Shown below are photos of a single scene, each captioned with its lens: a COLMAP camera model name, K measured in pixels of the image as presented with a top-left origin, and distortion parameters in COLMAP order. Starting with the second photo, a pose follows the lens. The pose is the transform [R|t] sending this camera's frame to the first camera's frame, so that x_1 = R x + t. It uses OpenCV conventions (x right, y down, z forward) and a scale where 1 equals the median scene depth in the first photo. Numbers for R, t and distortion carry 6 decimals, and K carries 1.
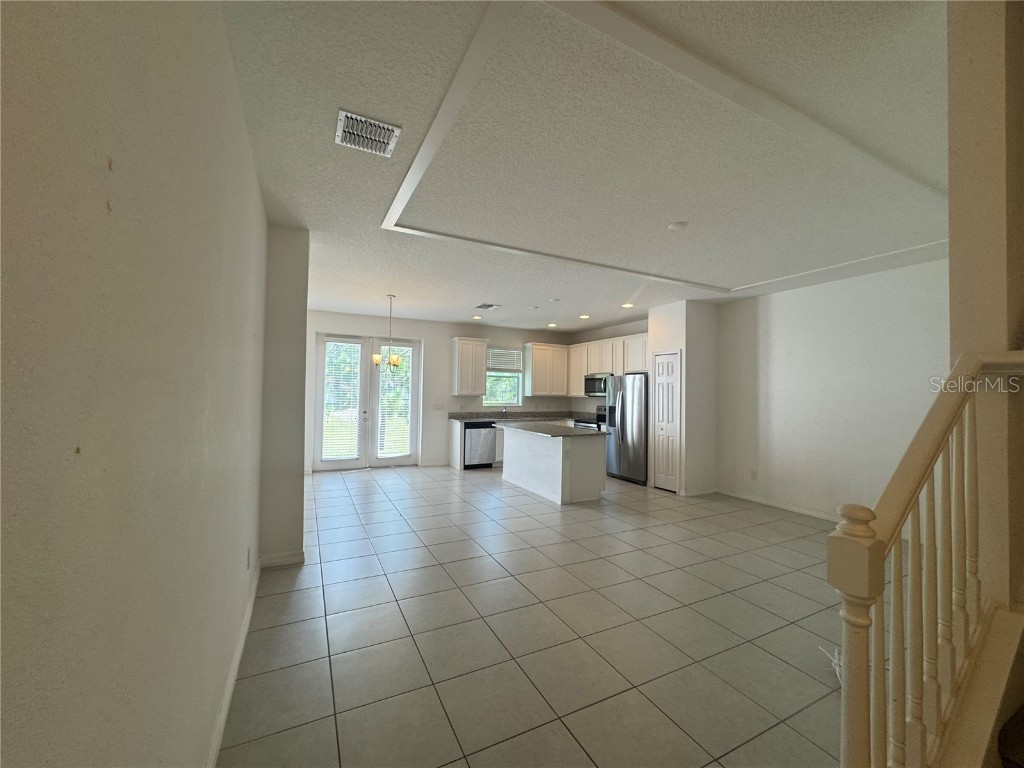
lens RADIAL K [[407.0, 0, 513.4], [0, 407.0, 383.4], [0, 0, 1]] dist [-0.005625, 0.000625]
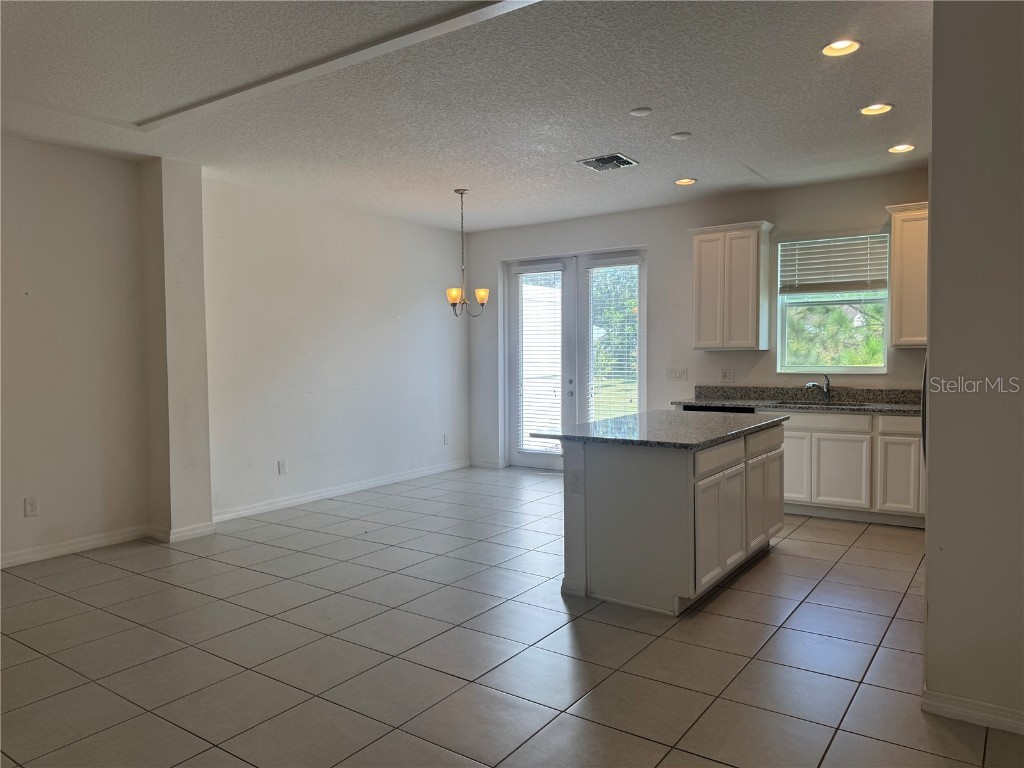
lens RADIAL K [[718.1, 0, 482.5], [0, 718.1, 380.7], [0, 0, 1]] dist [0.058760, -0.077608]
pose [[0.437115, 0.017003, -0.899245, 0.646830], [0.038428, 0.998555, 0.037560, 0.028562], [0.898585, -0.050974, 0.435830, 0.487174]]
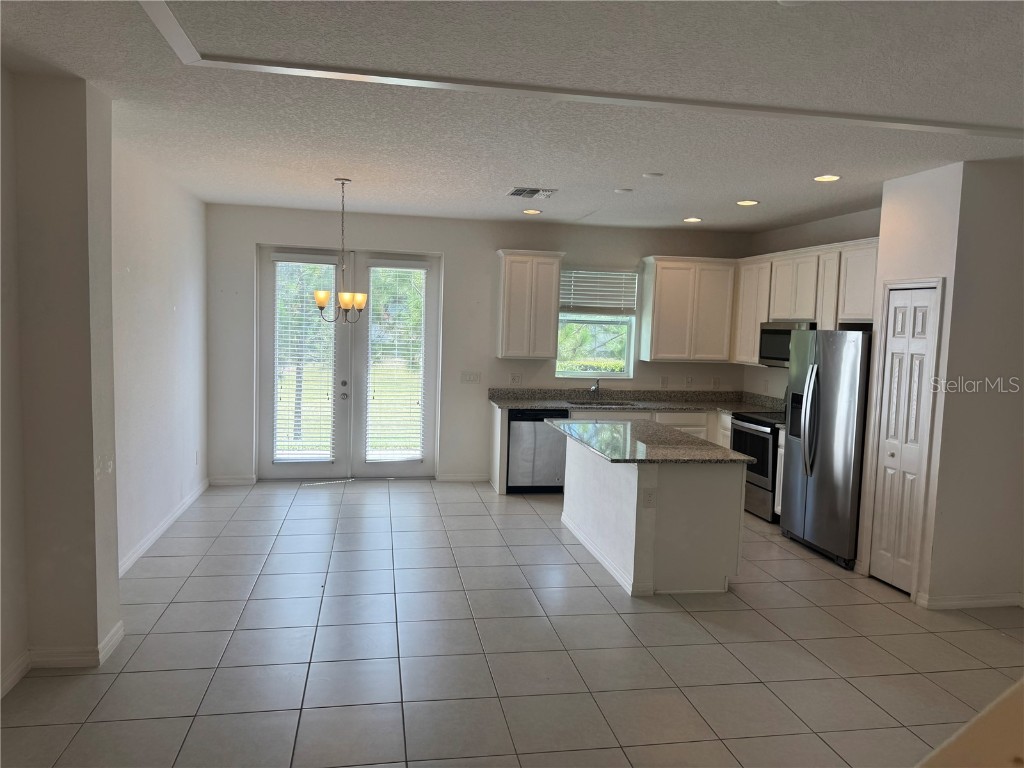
lens RADIAL K [[718.1, 0, 509.8], [0, 718.1, 382.3], [0, 0, 1]] dist [0.058760, -0.077608]
pose [[0.957651, 0.039269, -0.285240, 0.180688], [-0.010525, 0.994768, 0.101614, -0.044135], [0.287738, -0.094309, 0.953054, 0.111577]]
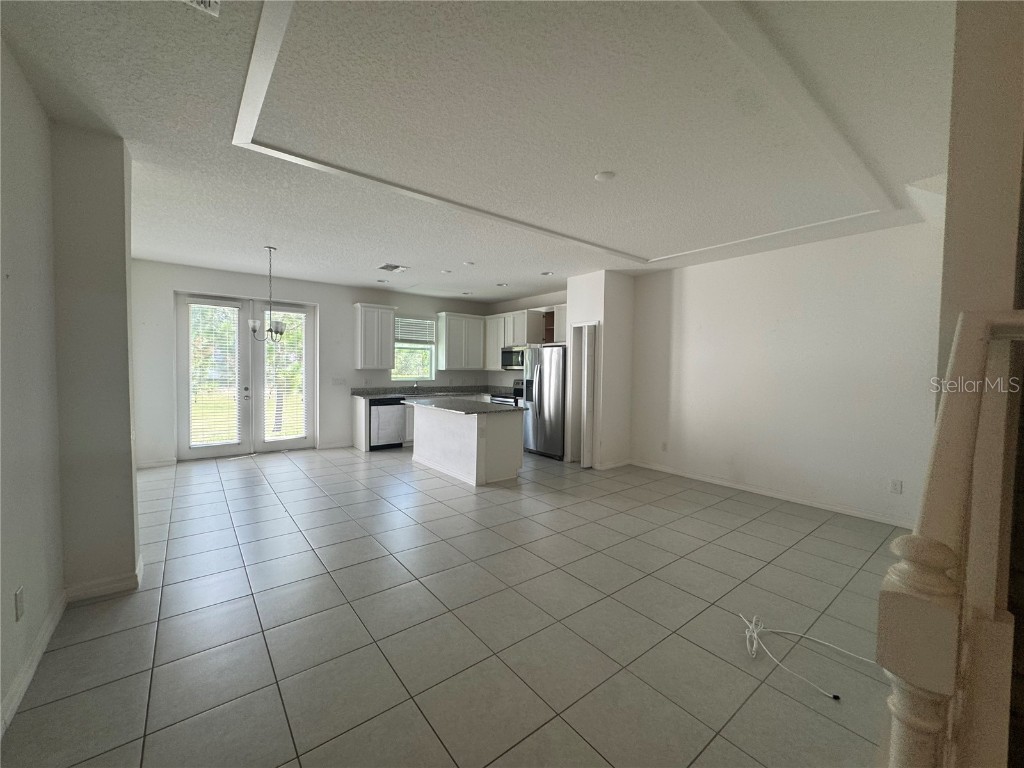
lens RADIAL K [[407.0, 0, 512.0], [0, 407.0, 384.5], [0, 0, 1]] dist [-0.005625, 0.000625]
pose [[0.980467, -0.008750, 0.196487, 0.014626], [-0.004401, 0.997784, 0.066393, 0.002998], [-0.196633, -0.065961, 0.978256, 0.074530]]
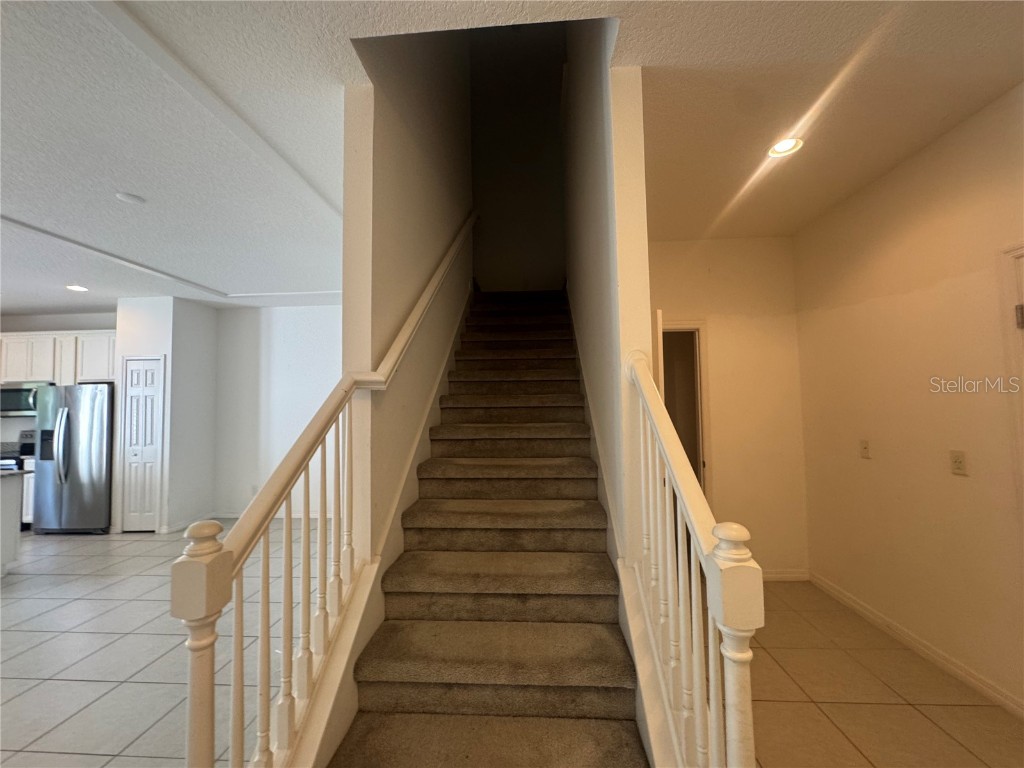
lens RADIAL K [[407.0, 0, 509.8], [0, 407.0, 383.0], [0, 0, 1]] dist [-0.005625, 0.000625]
pose [[0.505473, 0.019584, 0.862620, 0.052995], [0.006141, 0.999635, -0.026294, -0.000491], [-0.862821, 0.018588, 0.505168, -0.018504]]
